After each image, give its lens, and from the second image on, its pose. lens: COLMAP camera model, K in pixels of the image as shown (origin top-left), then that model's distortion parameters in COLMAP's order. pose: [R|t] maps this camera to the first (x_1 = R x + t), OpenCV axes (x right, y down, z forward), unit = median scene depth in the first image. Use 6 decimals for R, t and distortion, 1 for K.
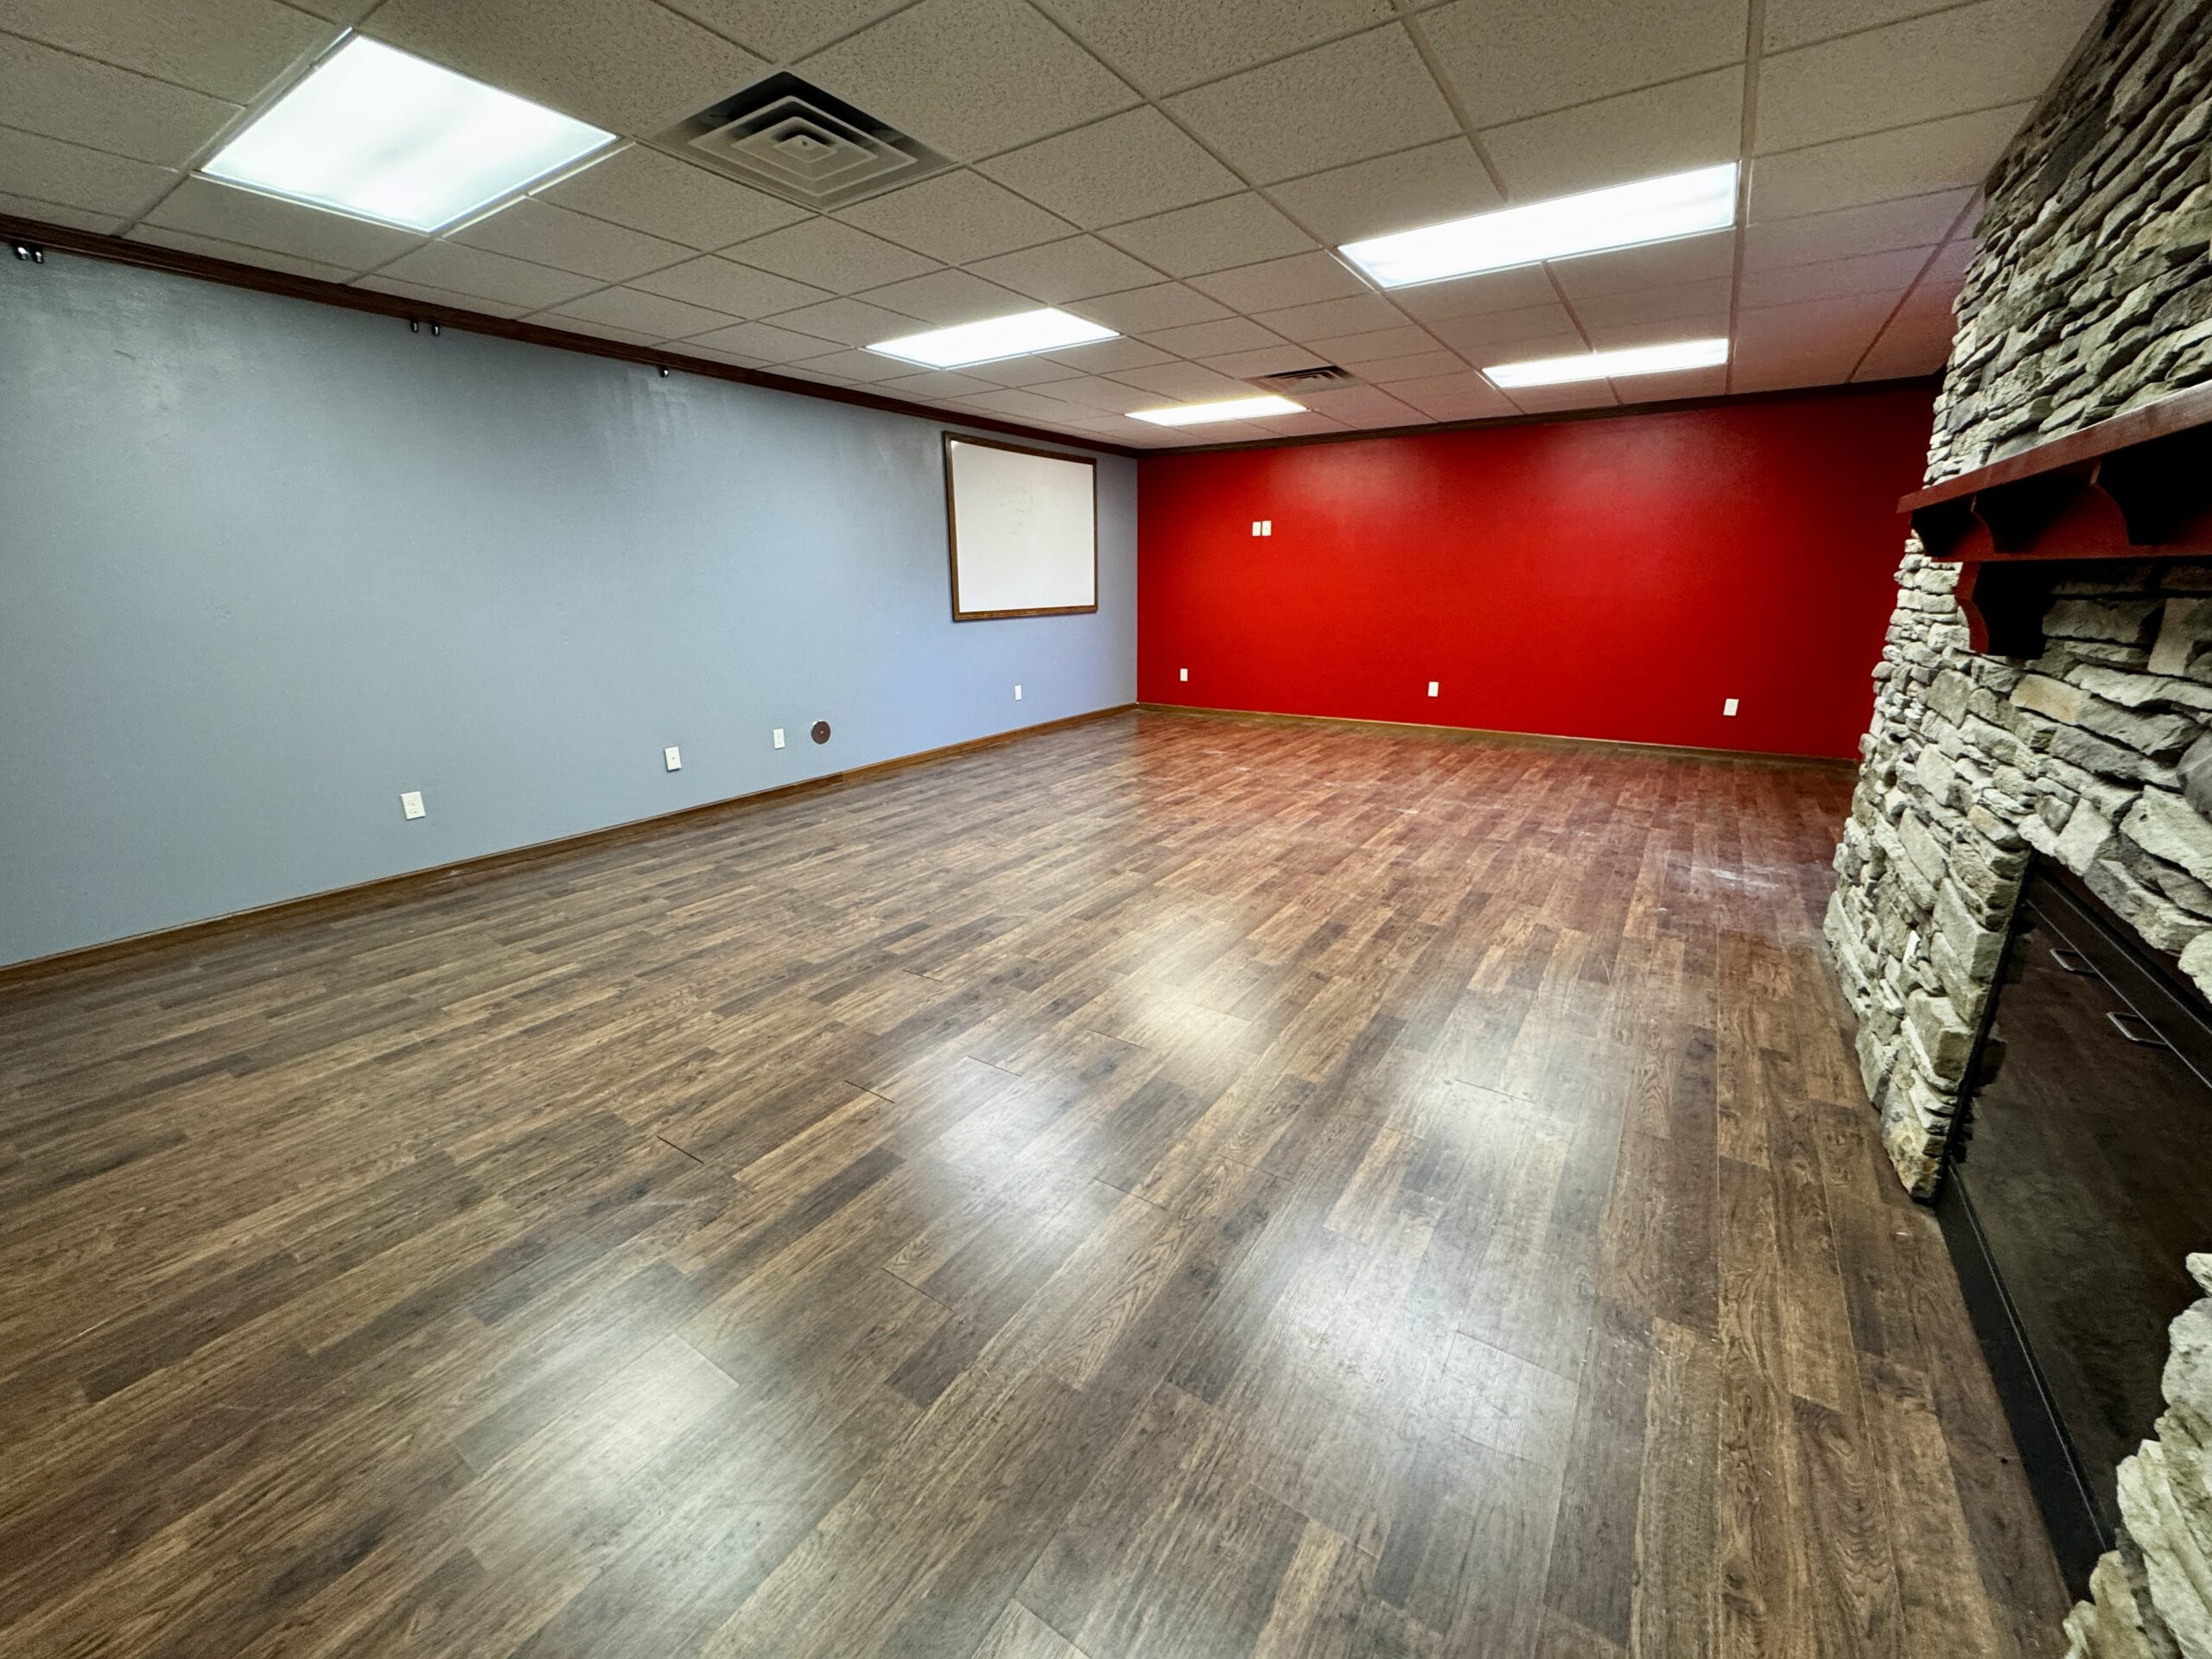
lens RADIAL K [[879.9, 0, 1102.7], [0, 879.9, 833.3], [0, 0, 1]] dist [-0.004415, -0.000406]
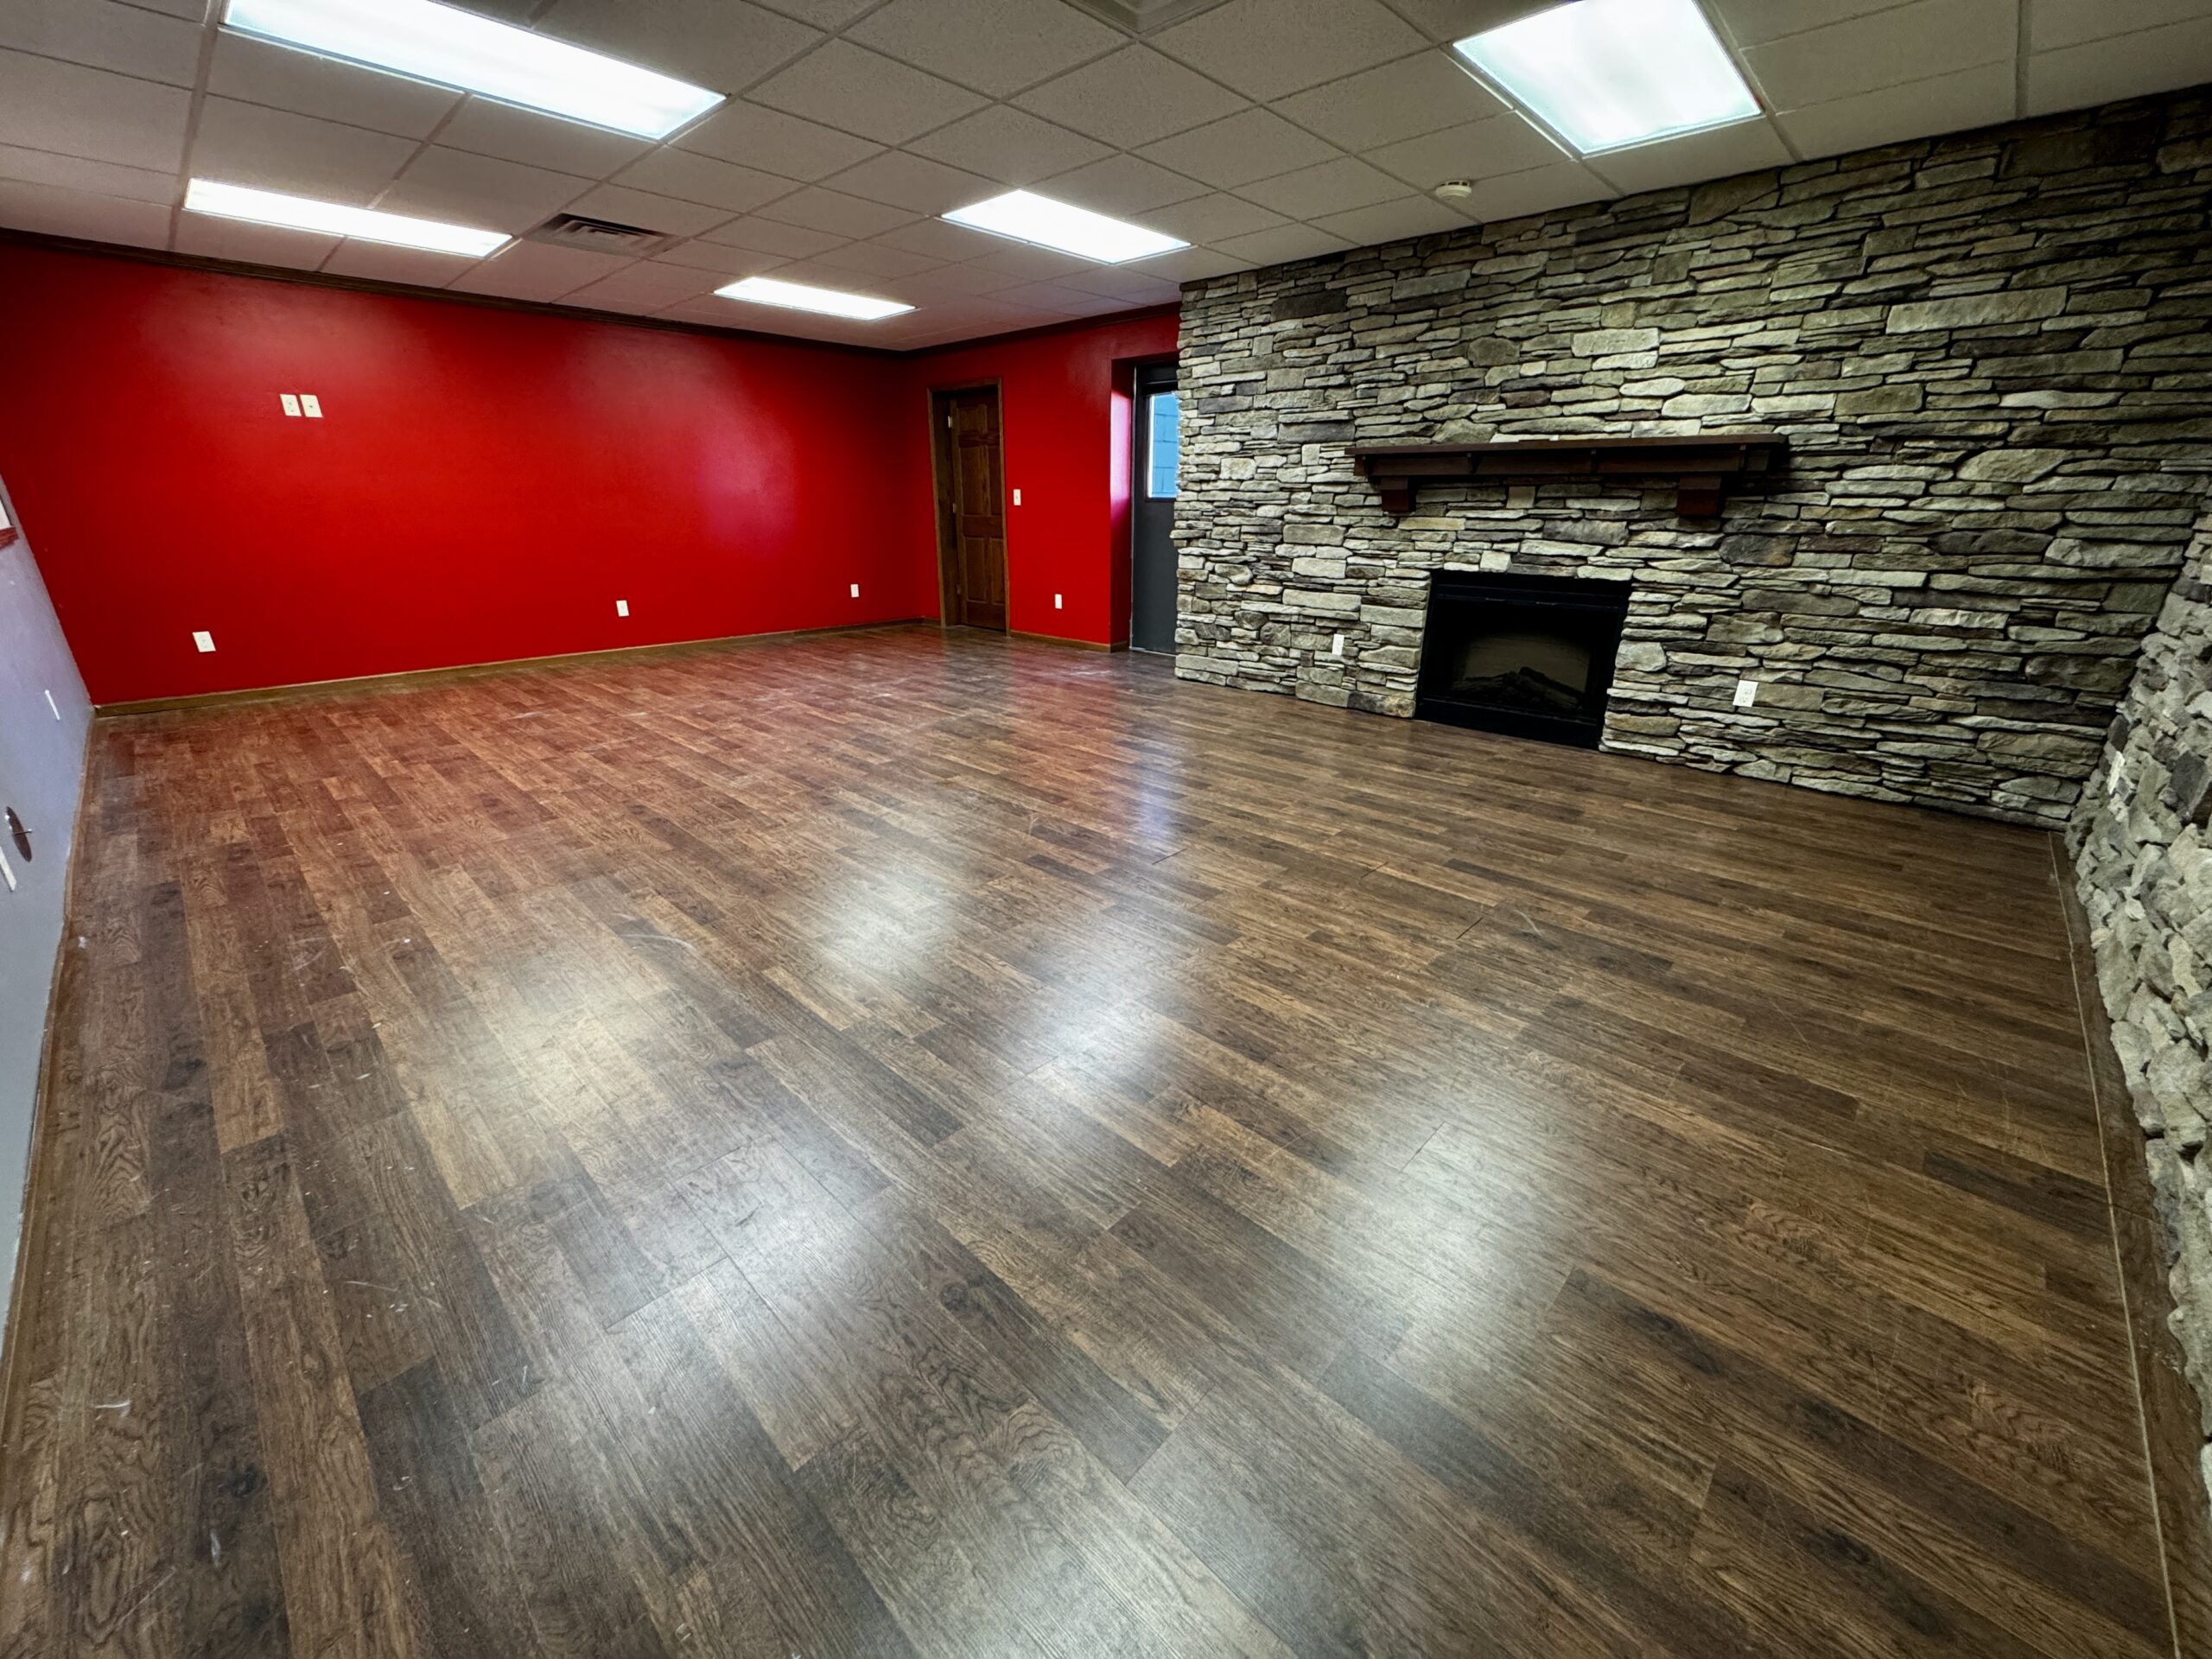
lens RADIAL K [[879.9, 0, 1108.3], [0, 879.9, 833.5], [0, 0, 1]] dist [-0.004415, -0.000406]
pose [[0.174238, -0.342061, 0.923382, -0.871909], [0.270119, 0.918358, 0.289230, -0.137447], [-0.946930, 0.199028, 0.252410, 0.593888]]
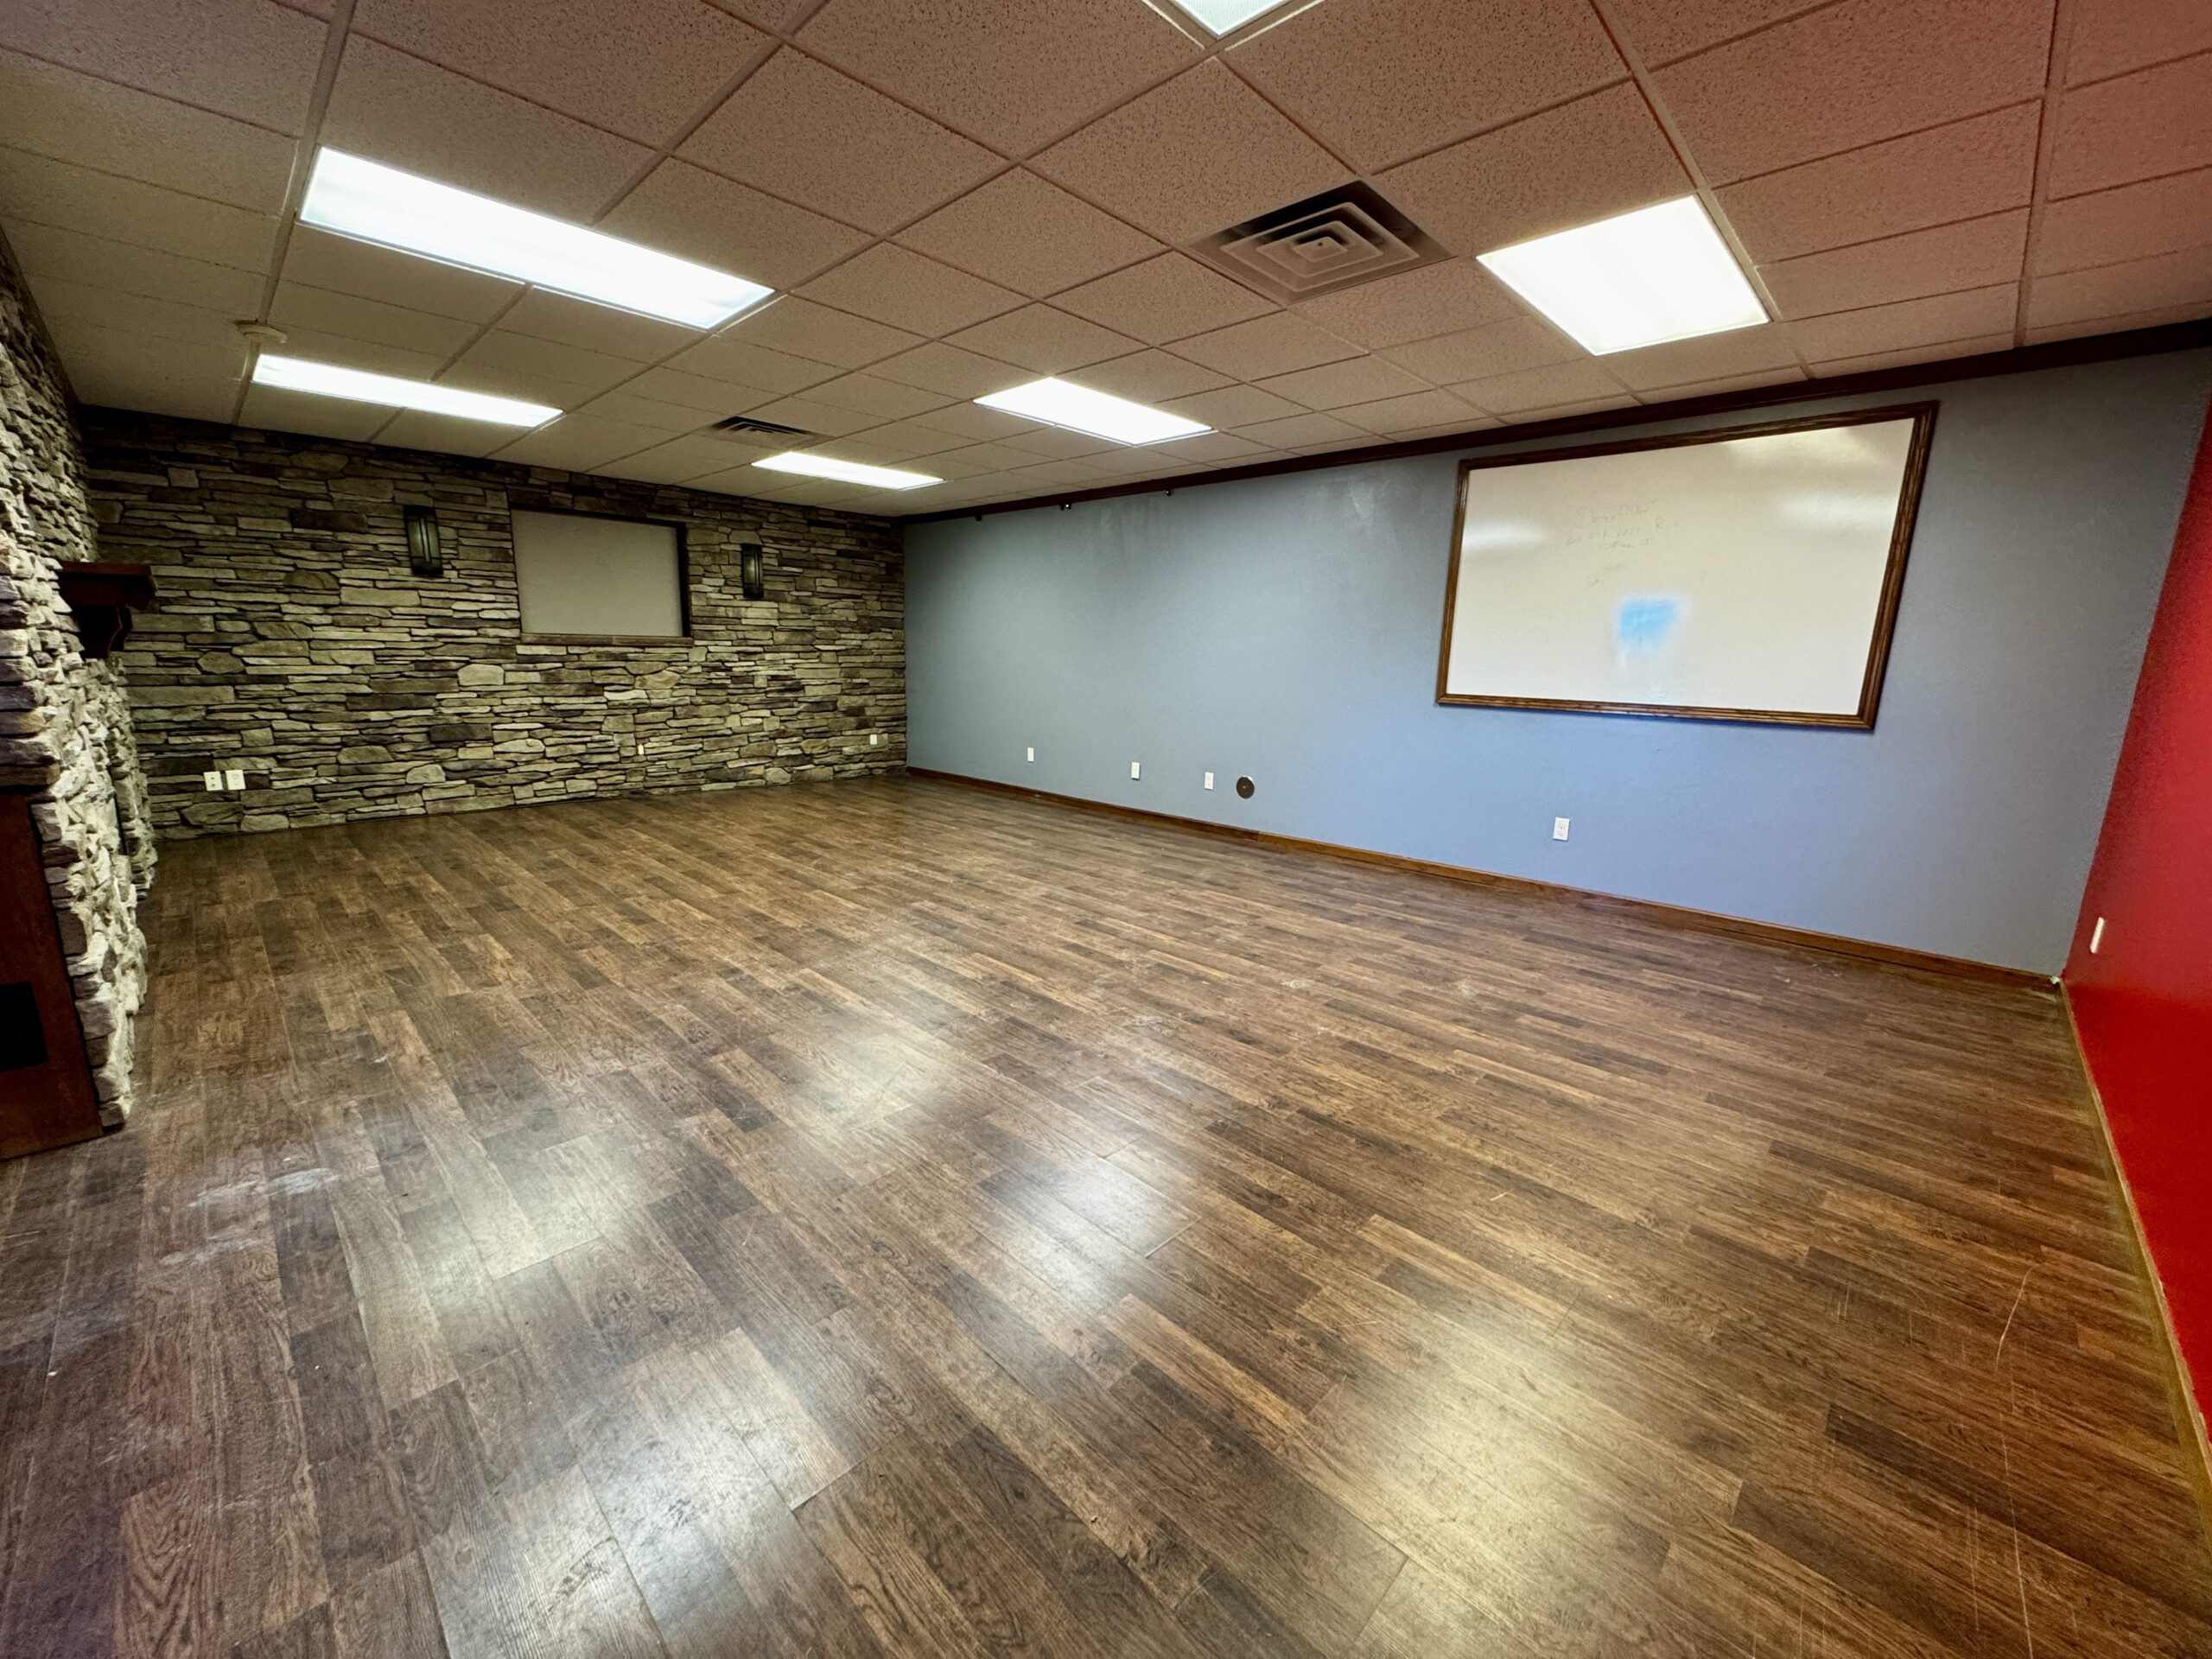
lens RADIAL K [[879.9, 0, 1110.1], [0, 879.9, 830.1], [0, 0, 1]] dist [-0.004415, -0.000406]
pose [[-0.178306, 0.202446, -0.962924, 1.056089], [-0.296582, 0.922038, 0.248768, -0.404404], [0.938214, 0.329943, -0.104363, 1.397847]]
